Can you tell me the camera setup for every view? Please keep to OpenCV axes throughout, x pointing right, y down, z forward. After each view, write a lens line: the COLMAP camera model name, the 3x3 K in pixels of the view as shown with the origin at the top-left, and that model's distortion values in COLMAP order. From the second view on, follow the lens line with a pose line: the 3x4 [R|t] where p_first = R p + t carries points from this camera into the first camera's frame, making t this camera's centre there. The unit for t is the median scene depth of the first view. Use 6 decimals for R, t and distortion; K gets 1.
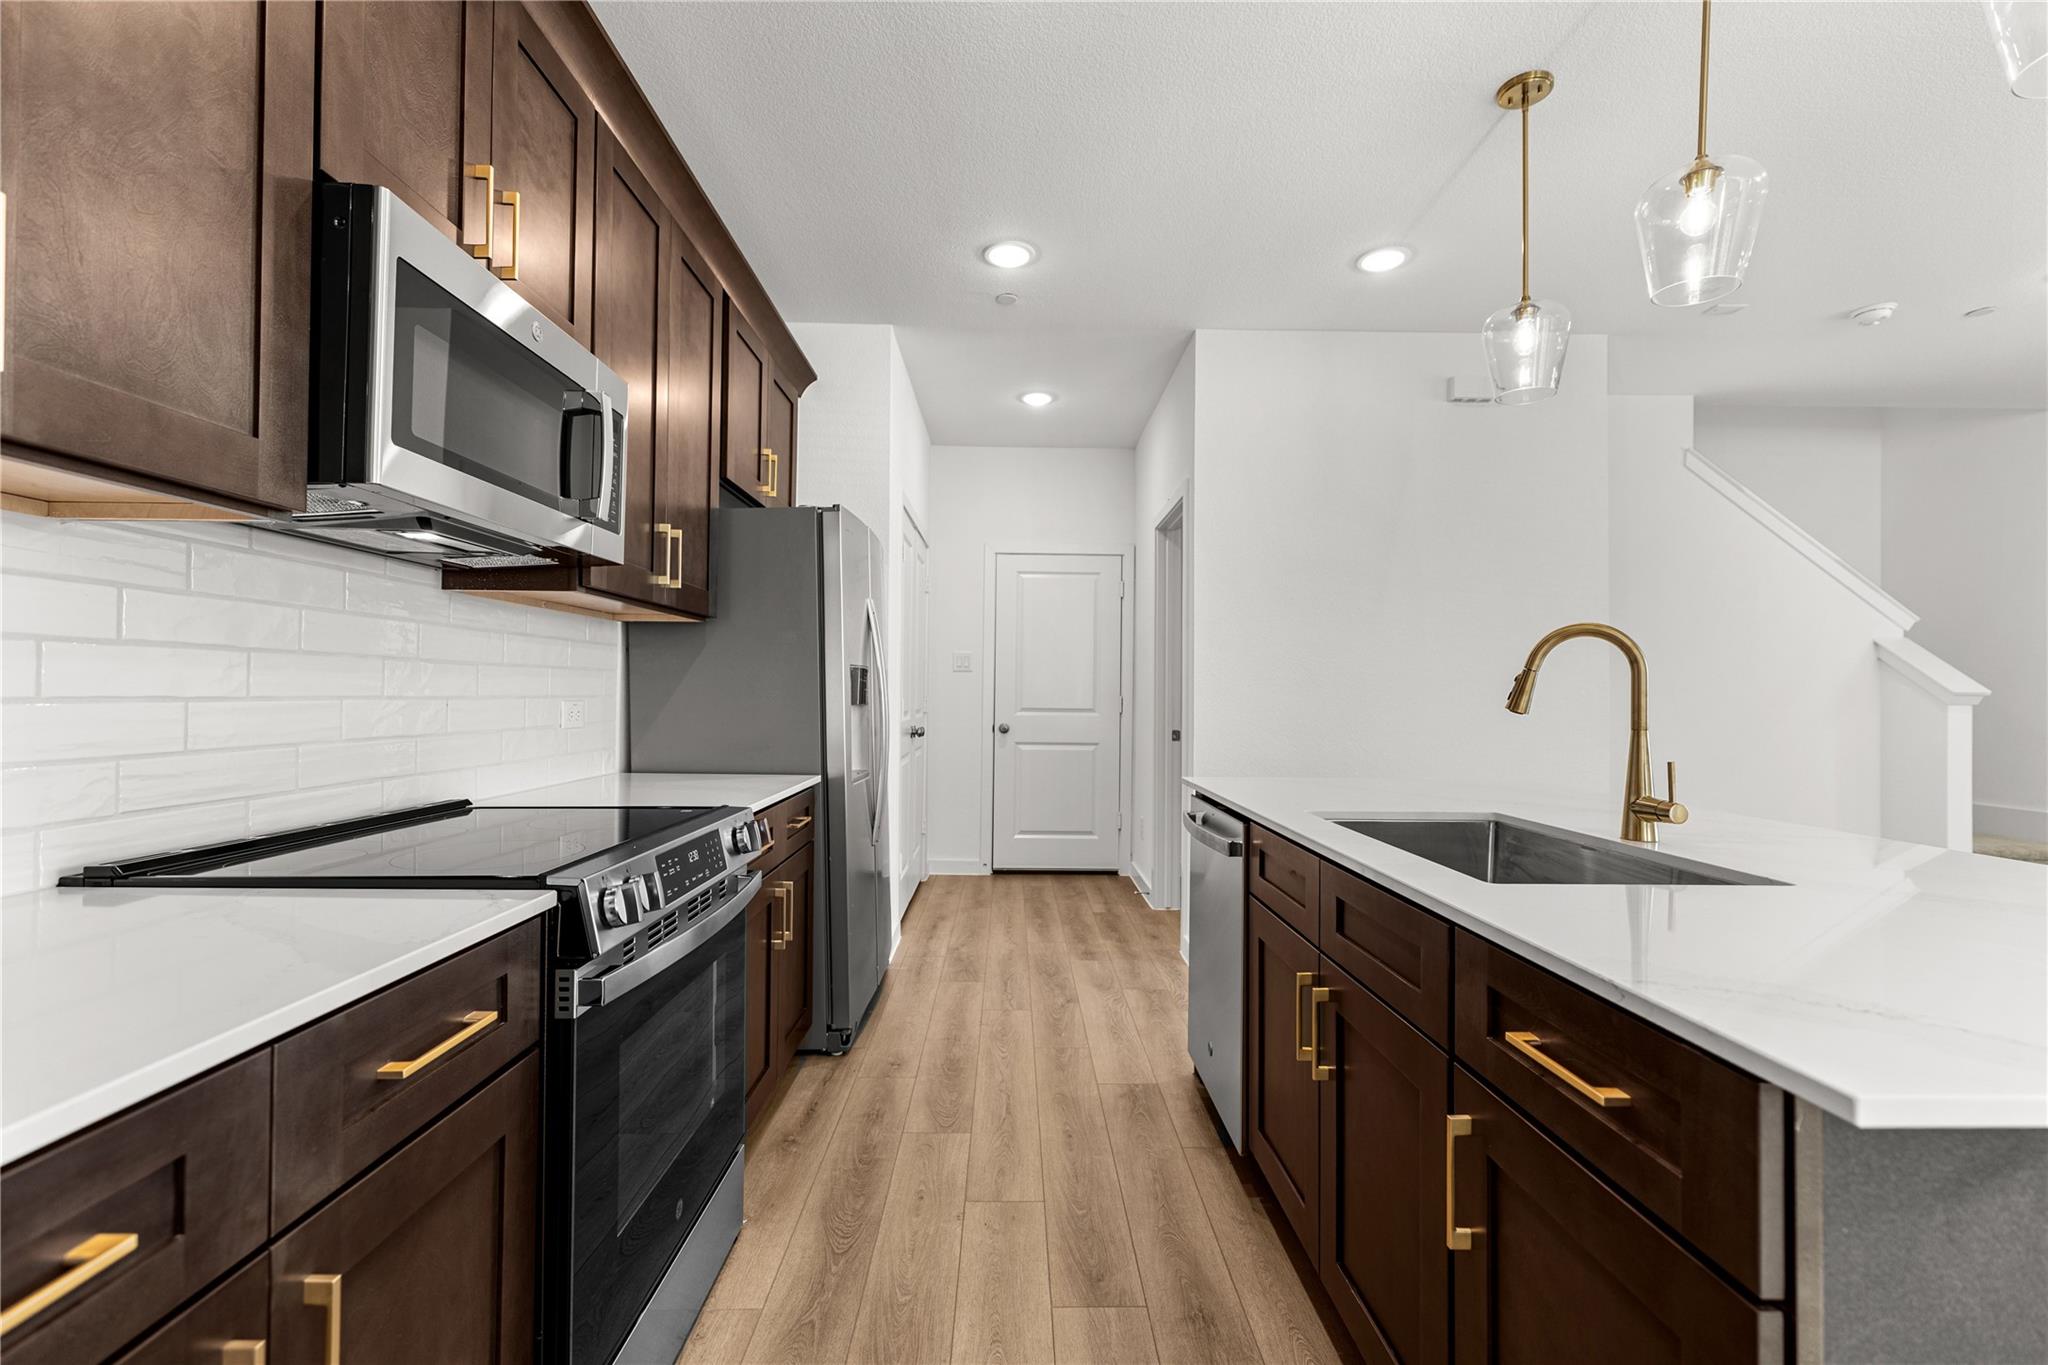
lens RADIAL K [[888.8, 0, 1024.0], [0, 888.8, 682.5], [0, 0, 1]] dist [0.003052, 0.000196]
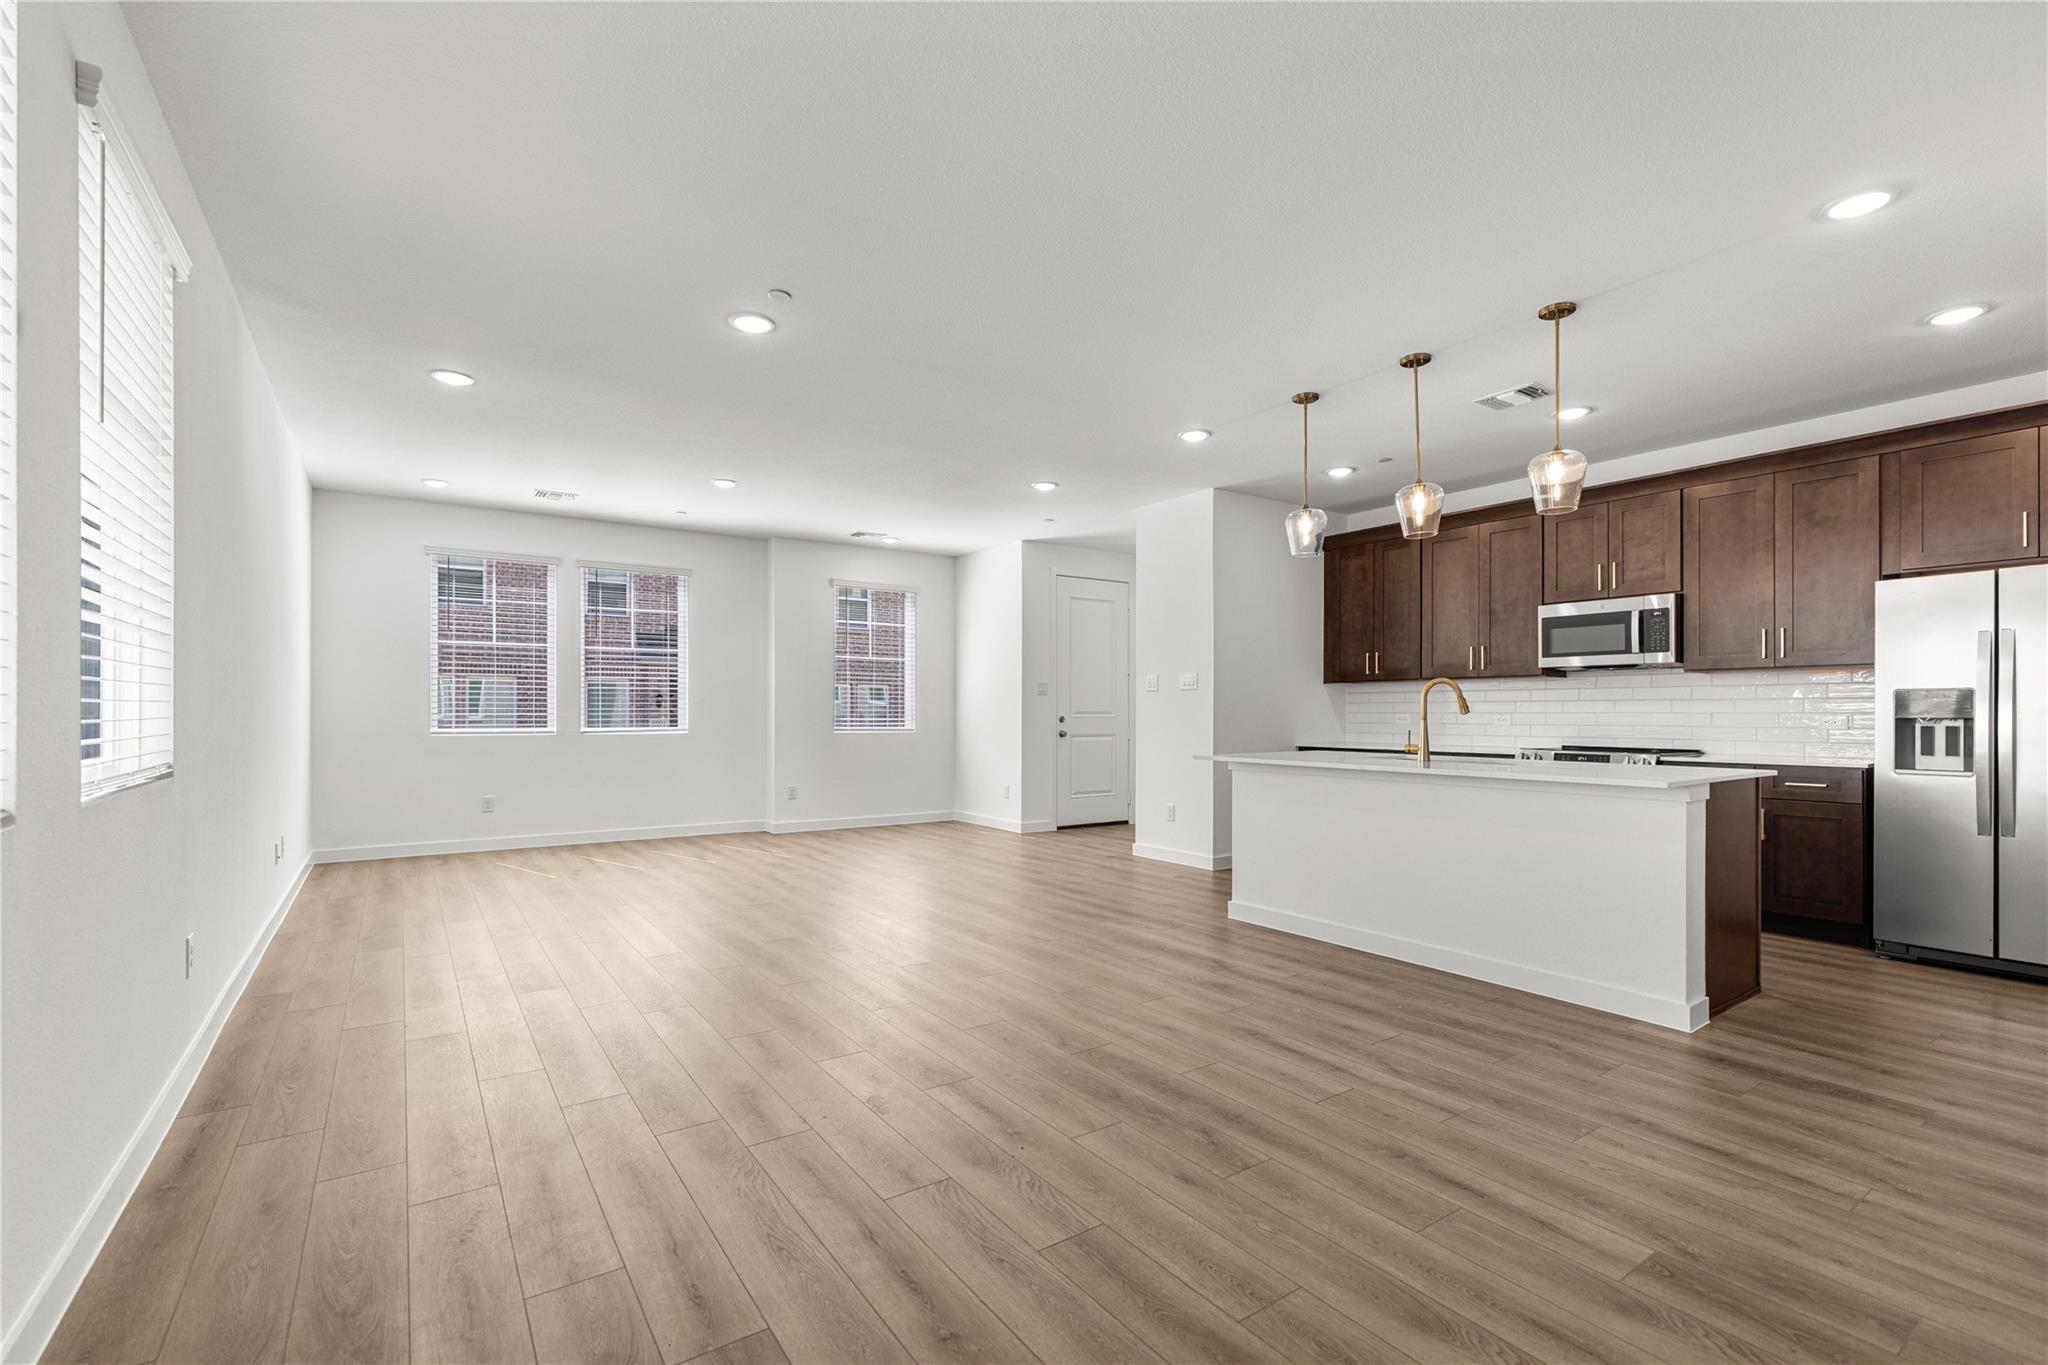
lens RADIAL K [[891.4, 0, 1016.8], [0, 891.4, 708.4], [0, 0, 1]] dist [0.000713, -0.000378]
pose [[-0.833443, -0.011261, -0.552490, 4.069571], [-0.000209, 0.999799, -0.020063, 0.090011], [0.552605, -0.016606, -0.833278, 3.280880]]
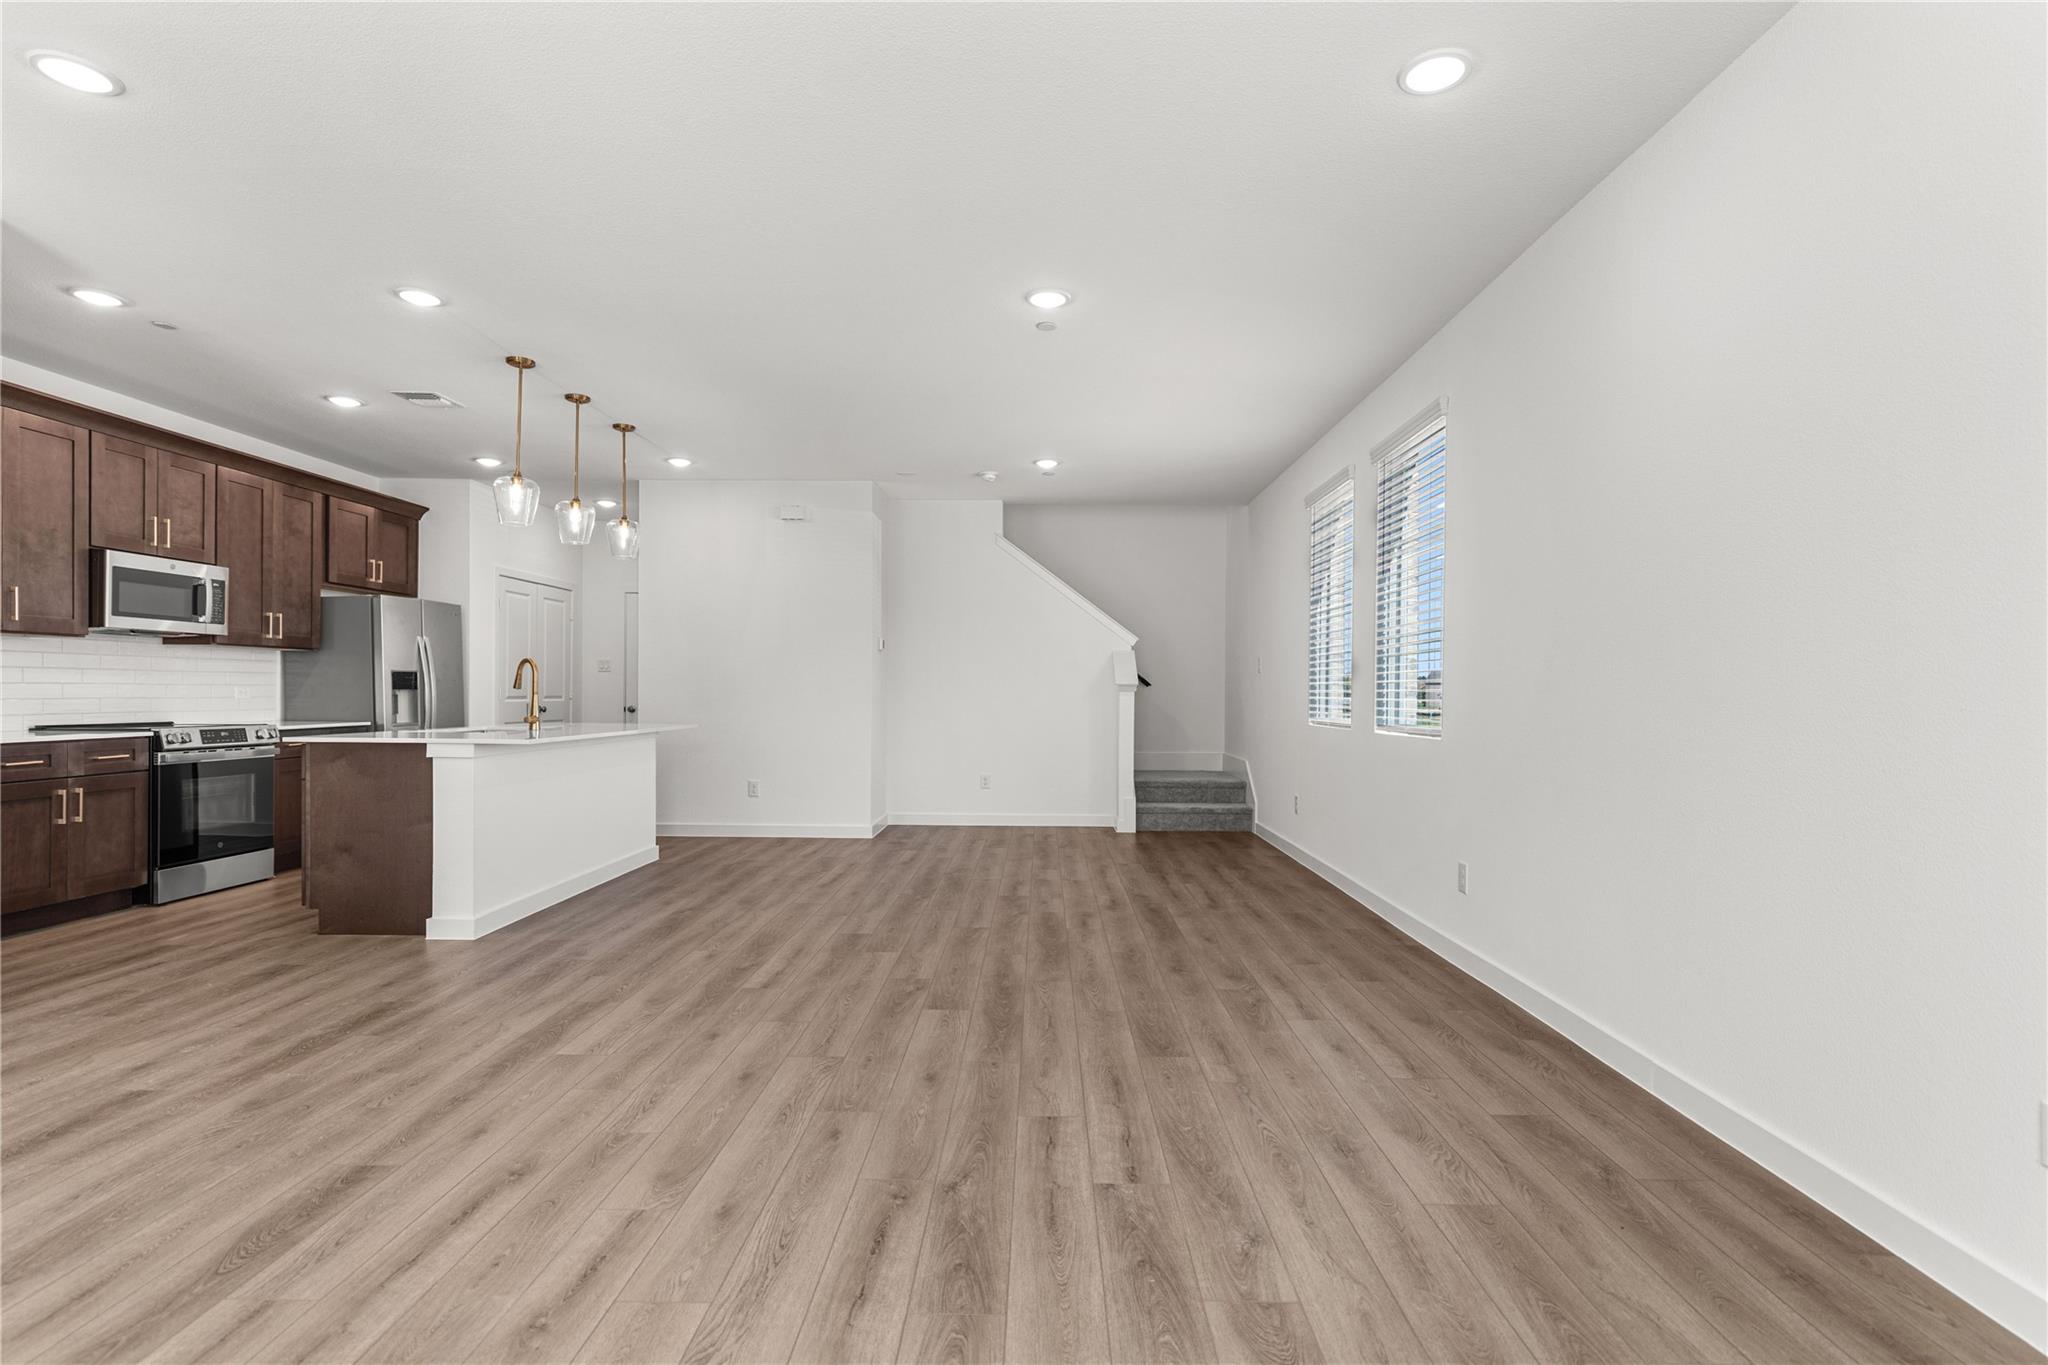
lens RADIAL K [[997.4, 0, 1030.7], [0, 997.4, 700.1], [0, 0, 1]] dist [0.001217, 0.000630]
pose [[0.999609, 0.001411, -0.027915, 3.200507], [-0.000785, 0.999748, 0.022424, -0.008394], [0.027939, -0.022393, 0.999359, -3.033390]]
